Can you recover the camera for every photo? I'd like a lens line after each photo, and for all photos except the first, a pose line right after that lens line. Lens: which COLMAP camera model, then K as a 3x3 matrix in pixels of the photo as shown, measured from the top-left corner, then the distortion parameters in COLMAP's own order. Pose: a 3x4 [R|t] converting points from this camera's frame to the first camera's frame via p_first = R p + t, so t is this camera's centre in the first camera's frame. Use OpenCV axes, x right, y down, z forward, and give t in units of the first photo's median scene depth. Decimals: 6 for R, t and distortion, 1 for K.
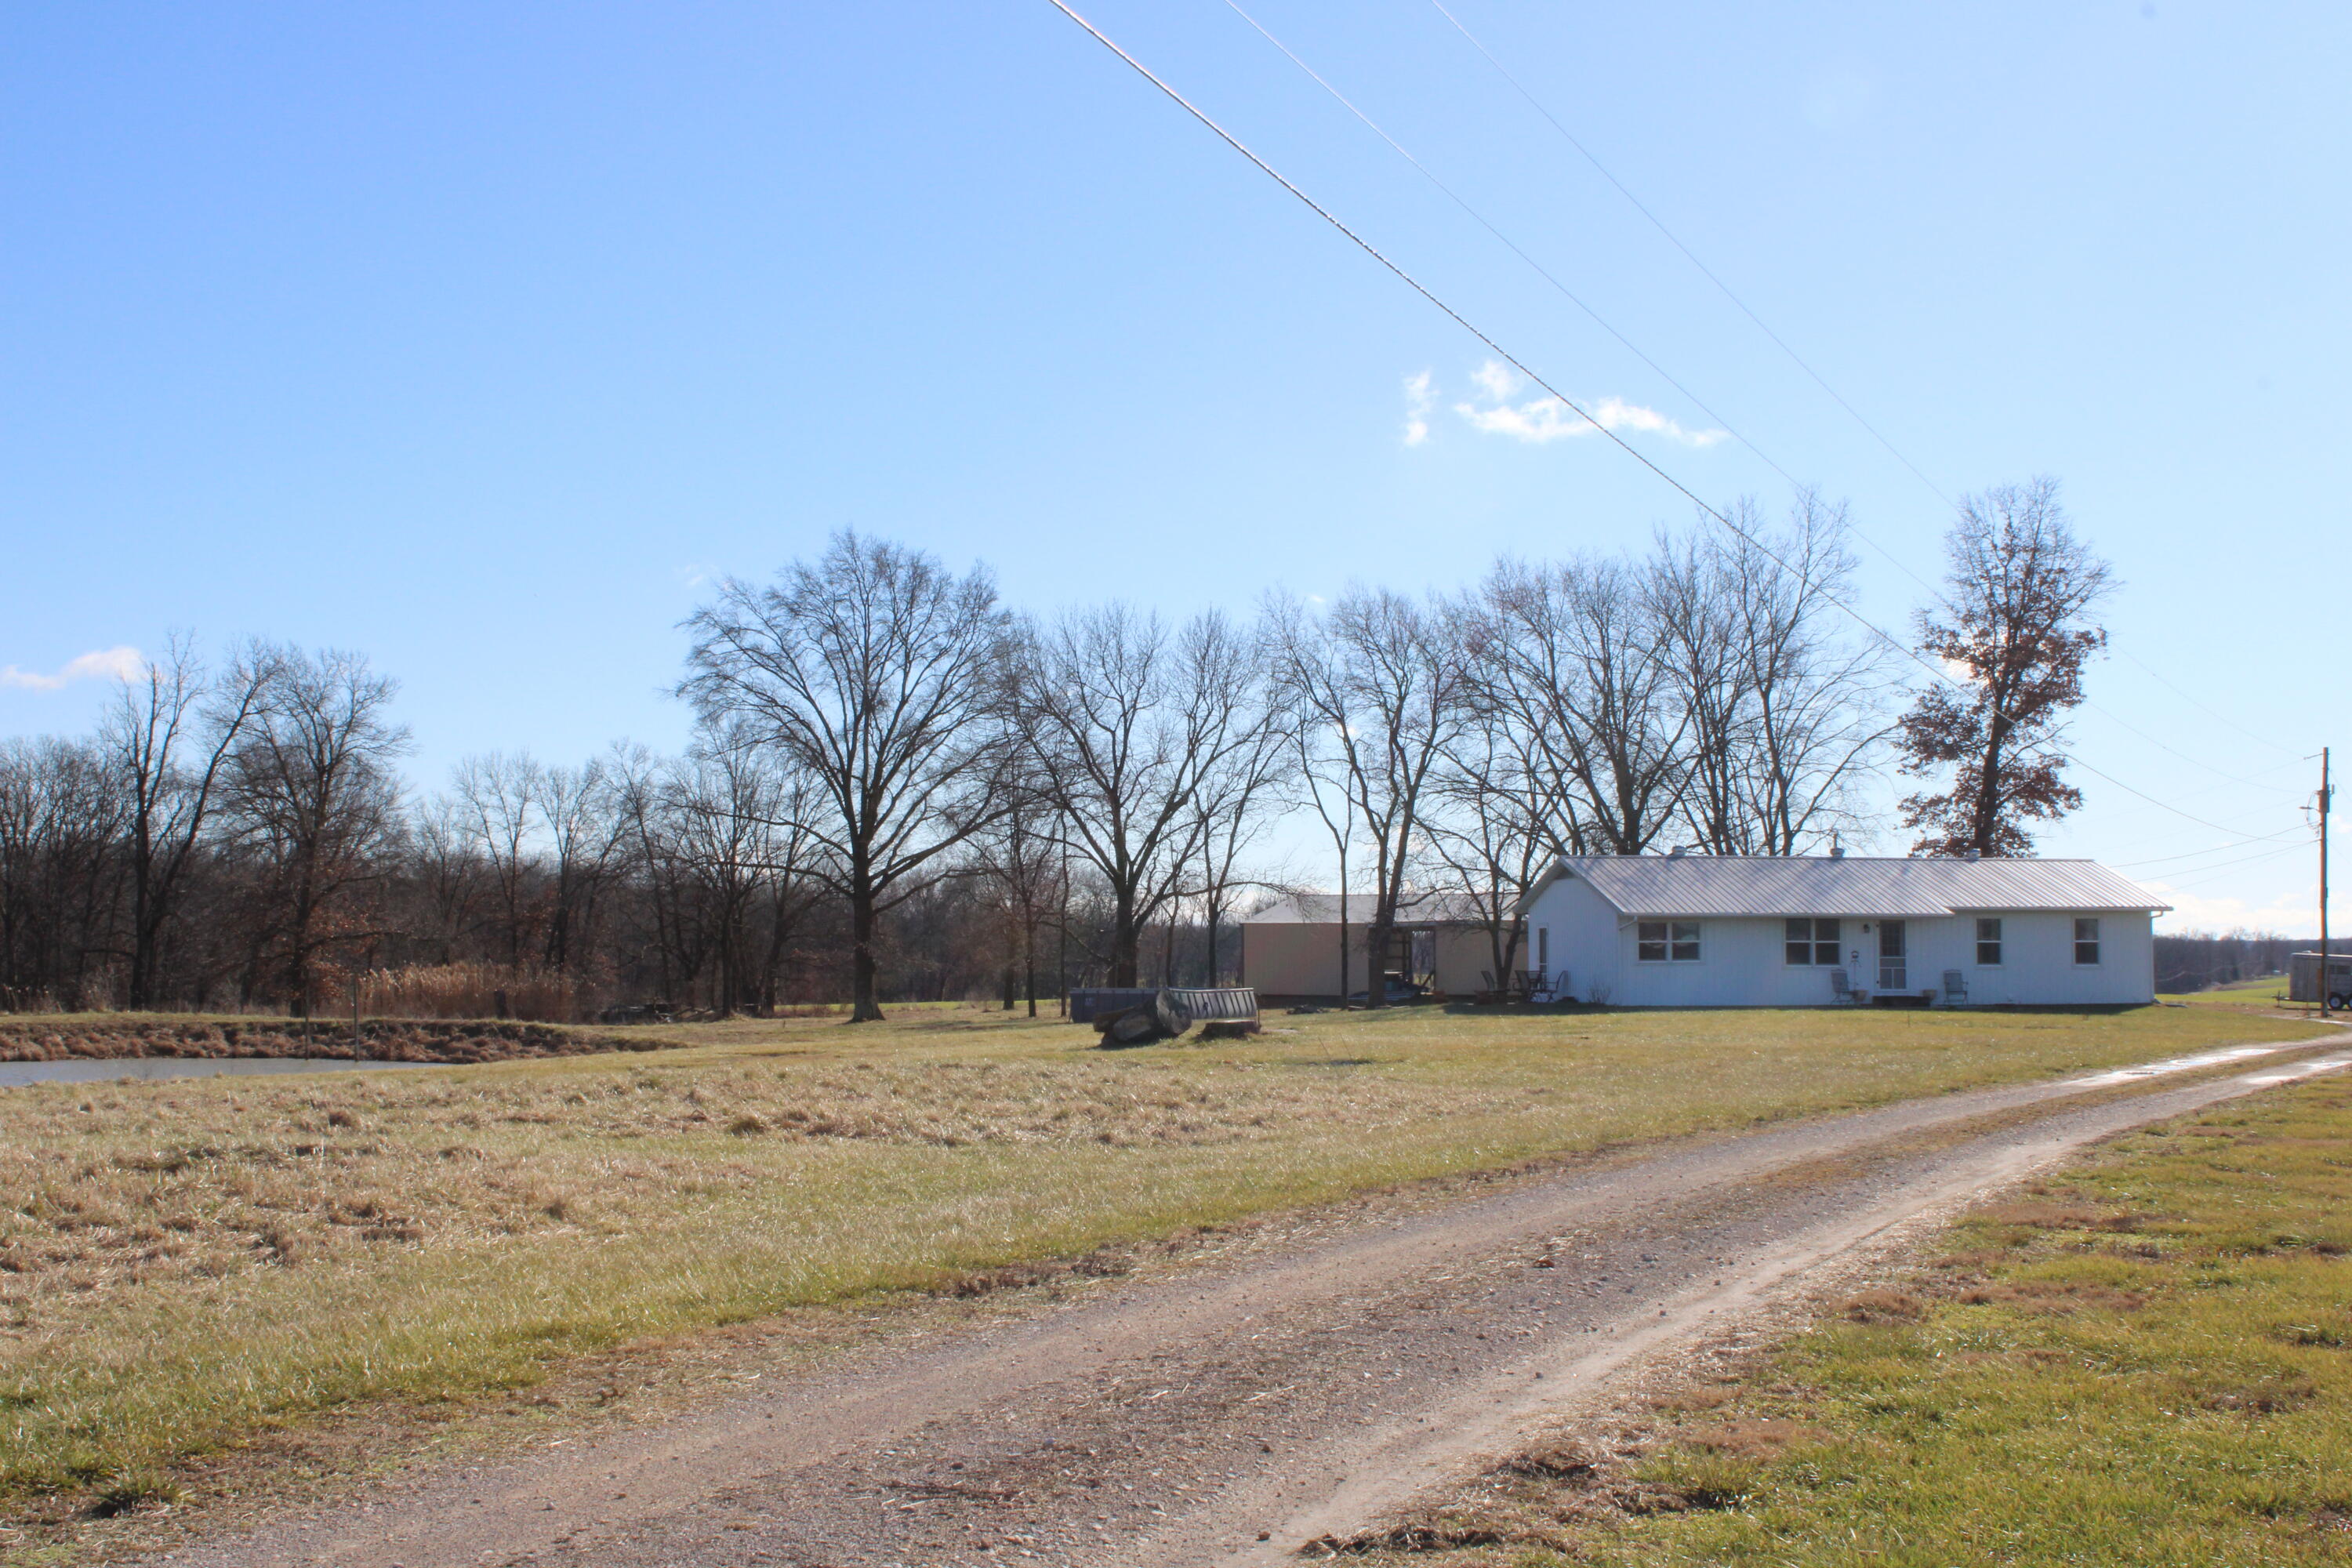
lens RADIAL K [[2939.9, 0, 1167.8], [0, 2939.9, 738.0], [0, 0, 1]] dist [-0.064648, 0.000000]
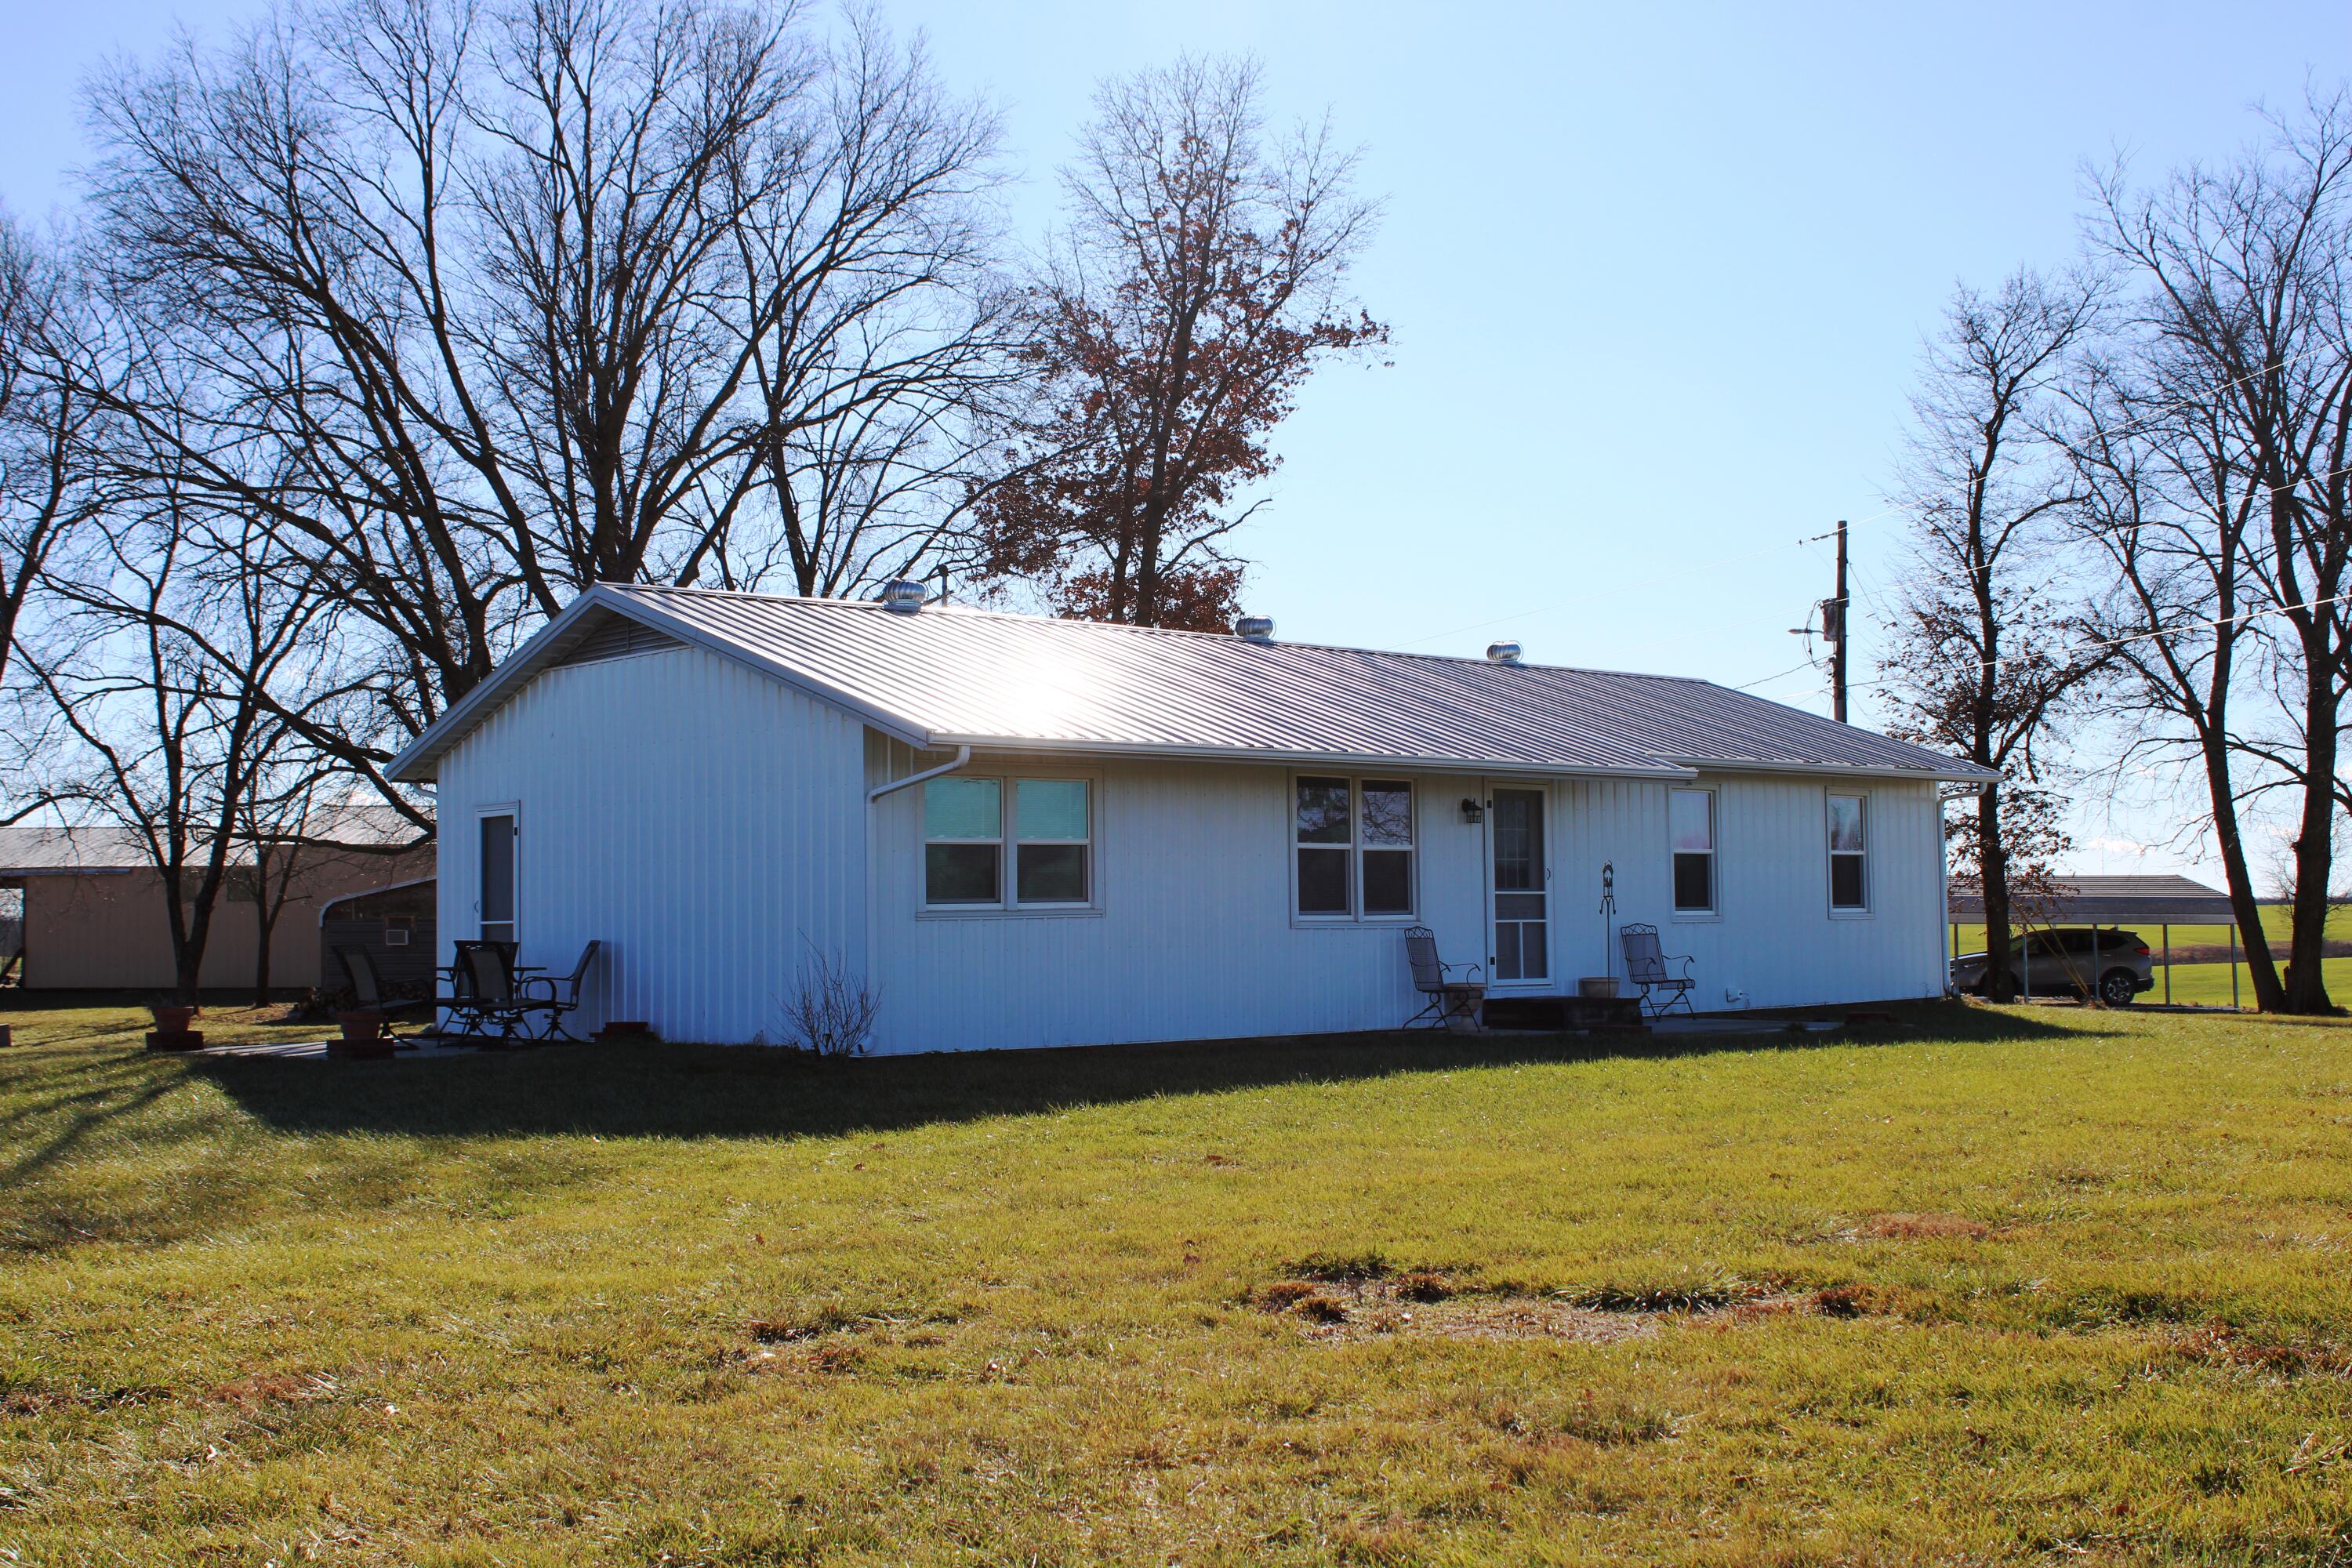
lens RADIAL K [[2591.3, 0, 1160.0], [0, 2591.3, 793.9], [0, 0, 1]] dist [-0.095903, 0.000000]
pose [[0.862440, 0.014130, 0.505961, 0.034176], [-0.024612, 0.999599, 0.014037, 0.044019], [-0.505560, -0.024559, 0.862442, 0.553042]]
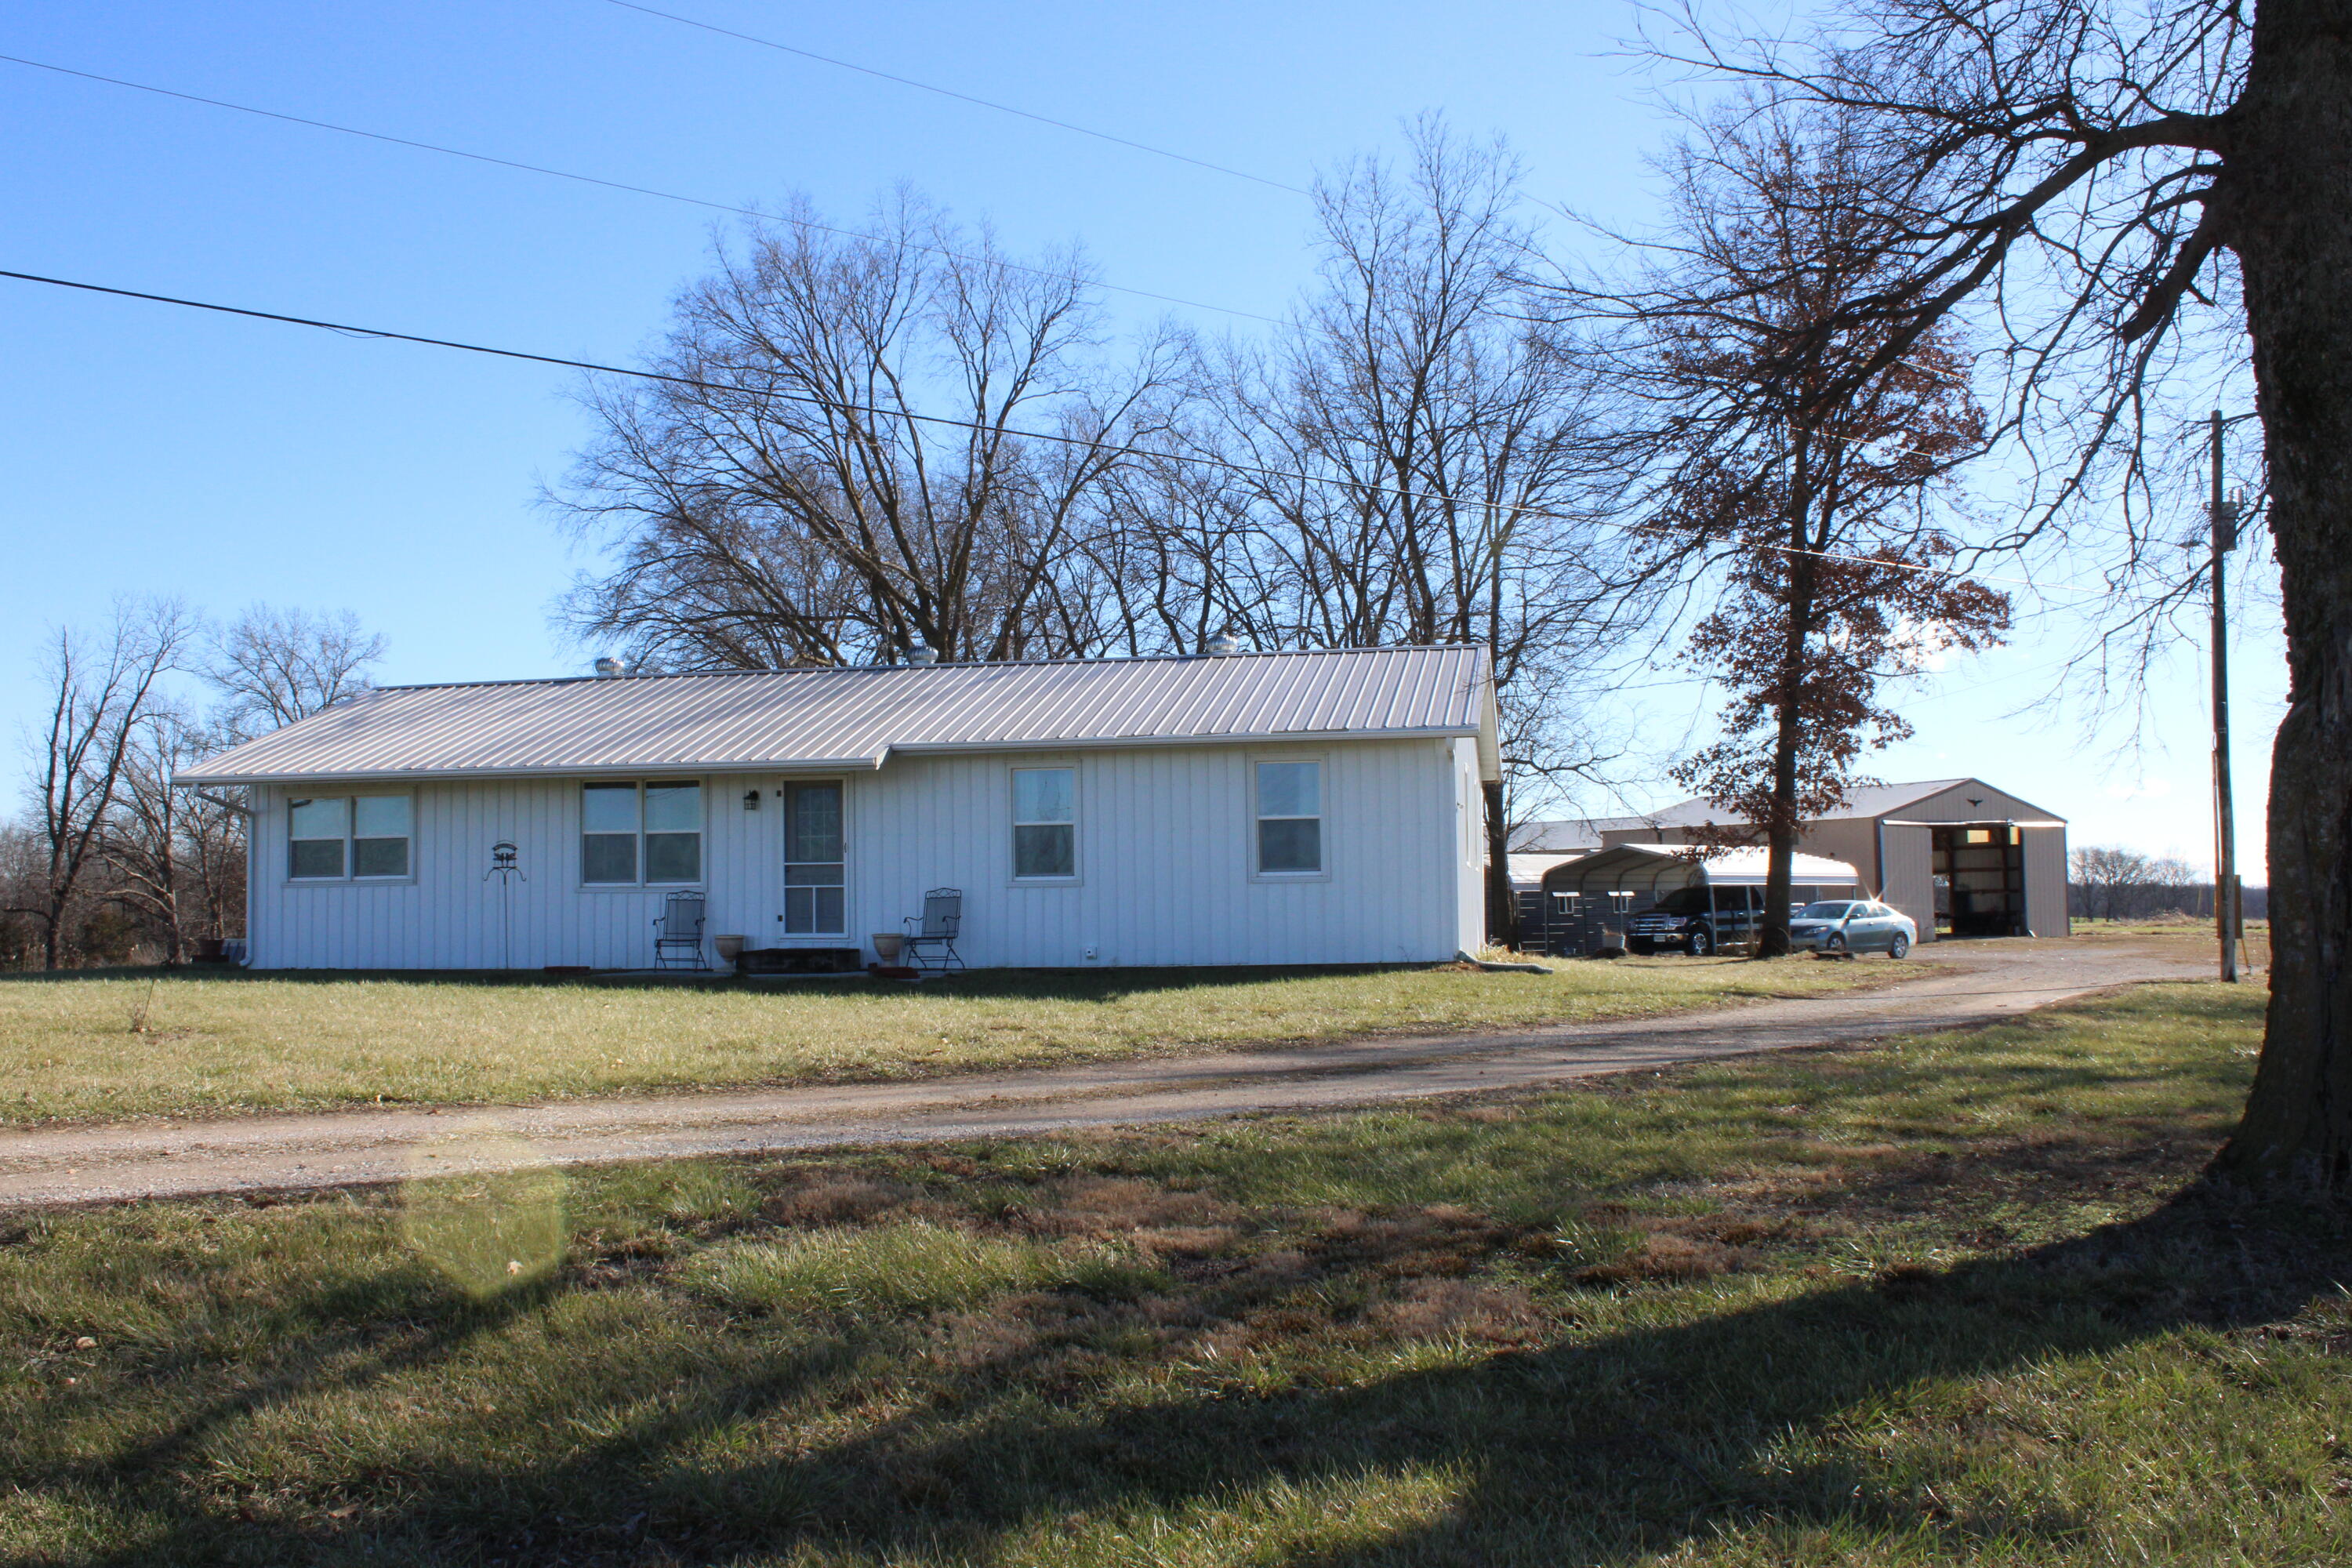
lens RADIAL K [[2181.9, 0, 1160.5], [0, 2181.9, 760.5], [0, 0, 1]] dist [-0.122930, 0.000000]
pose [[0.924209, -0.042126, -0.379557, 0.315131], [0.042773, 0.999062, -0.006731, 0.047245], [0.379485, -0.010014, 0.925144, 0.527039]]
